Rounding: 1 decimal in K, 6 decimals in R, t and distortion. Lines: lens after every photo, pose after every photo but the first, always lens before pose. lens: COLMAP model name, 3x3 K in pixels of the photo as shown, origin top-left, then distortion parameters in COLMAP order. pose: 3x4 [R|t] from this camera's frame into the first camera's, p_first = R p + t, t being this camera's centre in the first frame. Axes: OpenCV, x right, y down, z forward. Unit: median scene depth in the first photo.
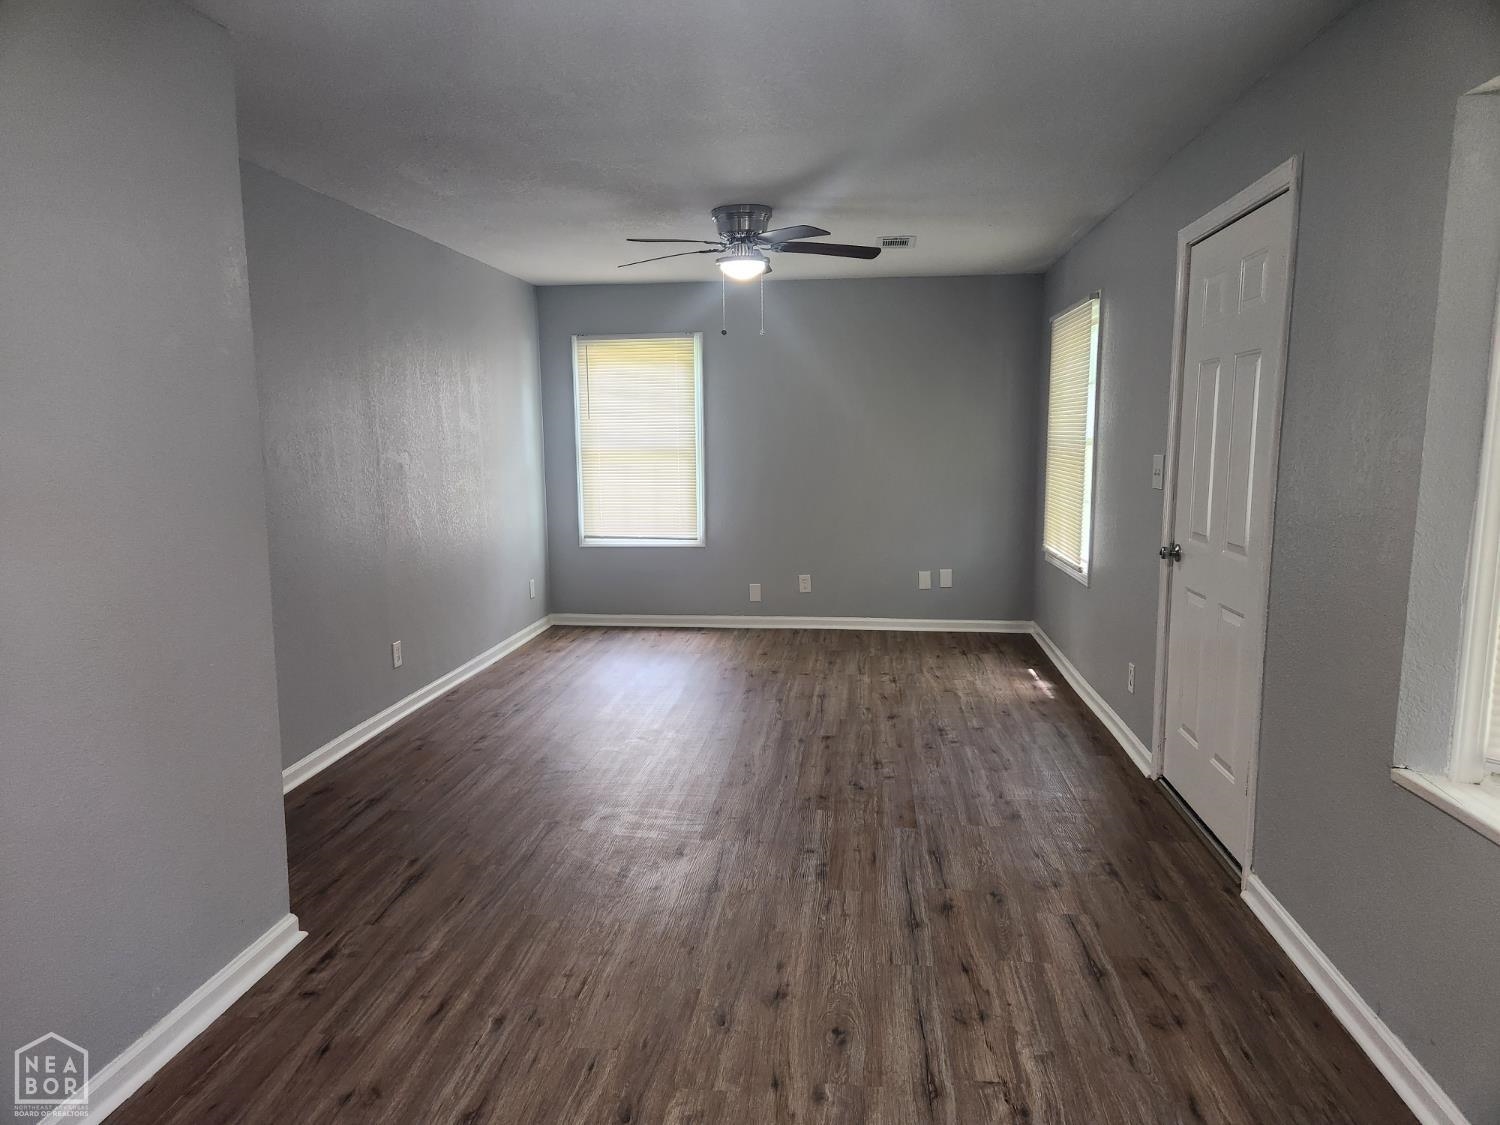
lens RADIAL K [[1010.0, 0, 738.6], [0, 1010.0, 581.0], [0, 0, 1]] dist [0.064677, -0.060496]
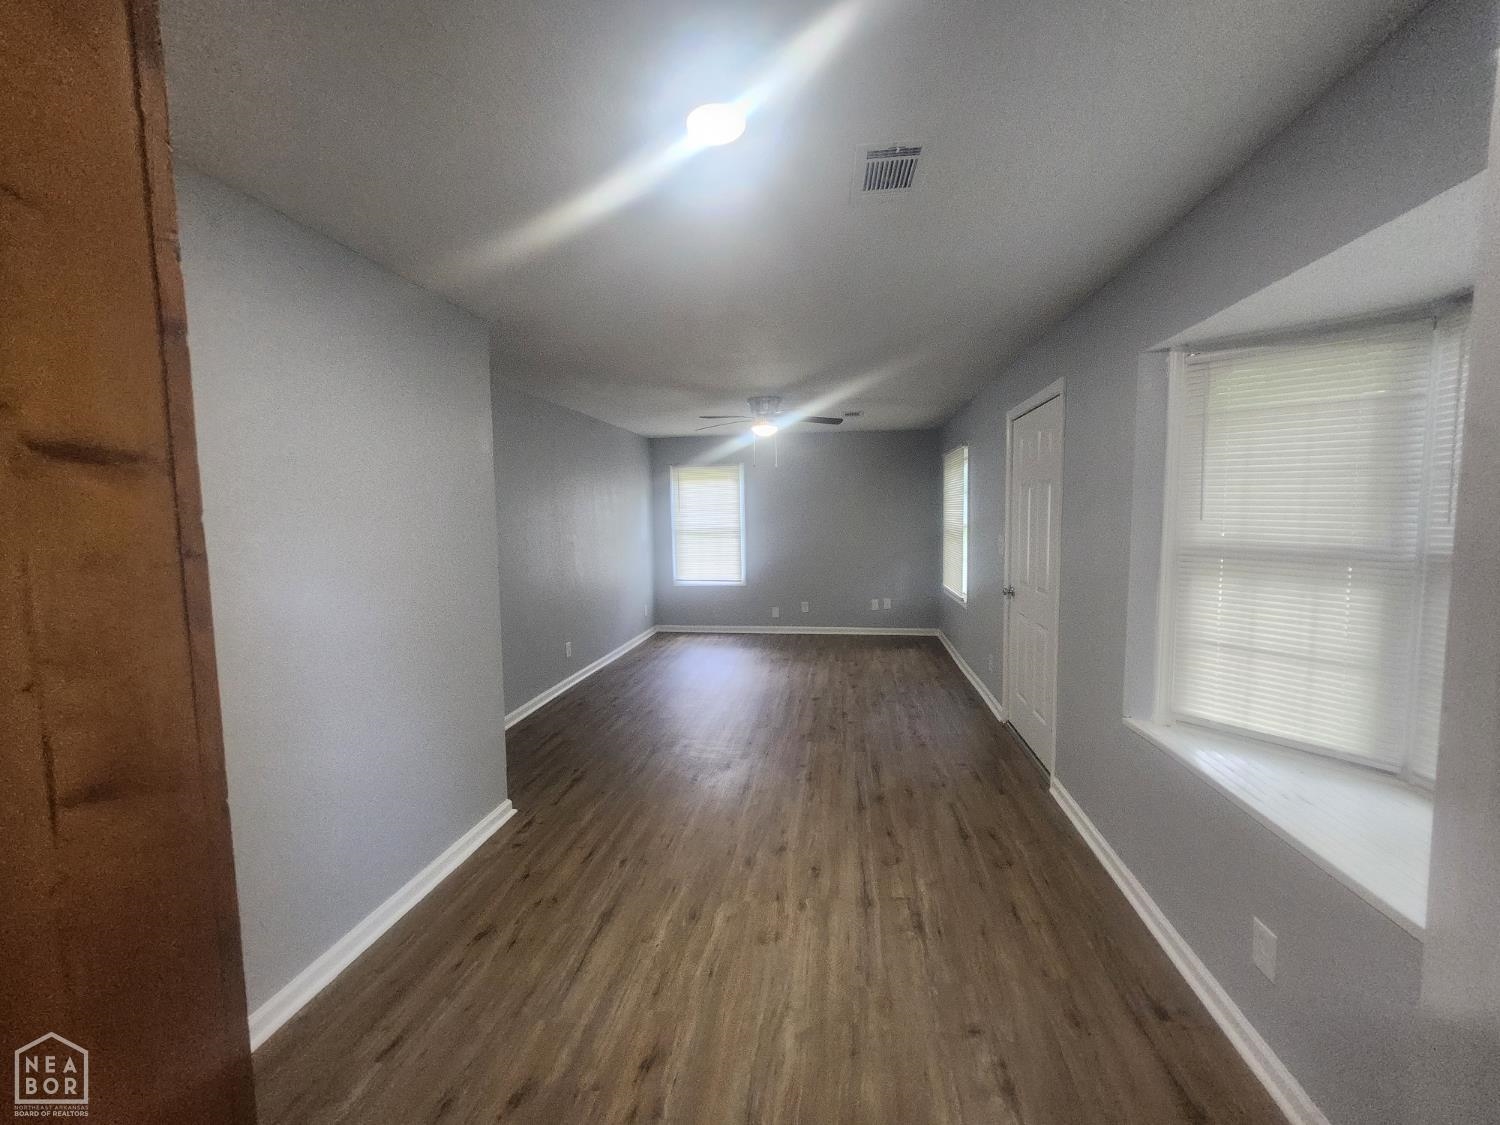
lens RADIAL K [[604.6, 0, 756.4], [0, 604.6, 561.2], [0, 0, 1]] dist [-0.001534, -0.000155]
pose [[0.999724, -0.005039, -0.022956, 0.017631], [0.003480, 0.997717, -0.067449, -0.013178], [0.023244, 0.067350, 0.997459, -0.056577]]
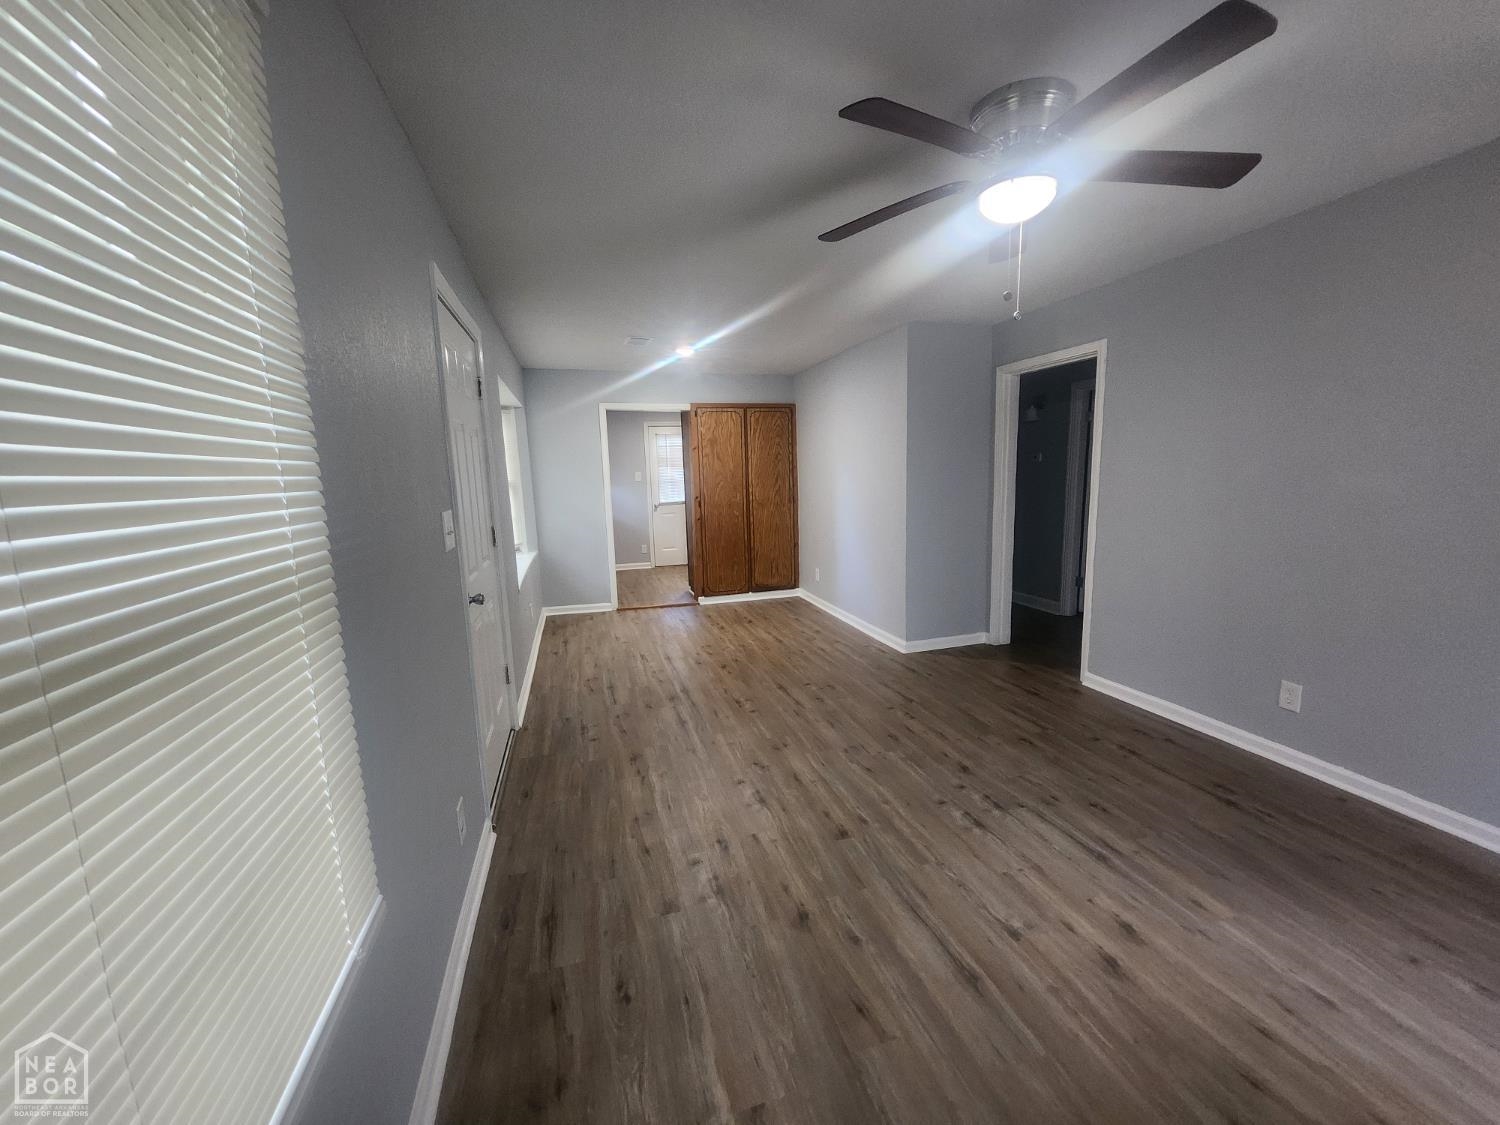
lens RADIAL K [[598.9, 0, 755.3], [0, 598.9, 567.9], [0, 0, 1]] dist [-0.011702, 0.000061]
pose [[-0.916043, 0.098037, -0.388914, 0.465671], [-0.023103, 0.955159, 0.295190, -0.286759], [0.400414, 0.279392, -0.872702, 1.925534]]
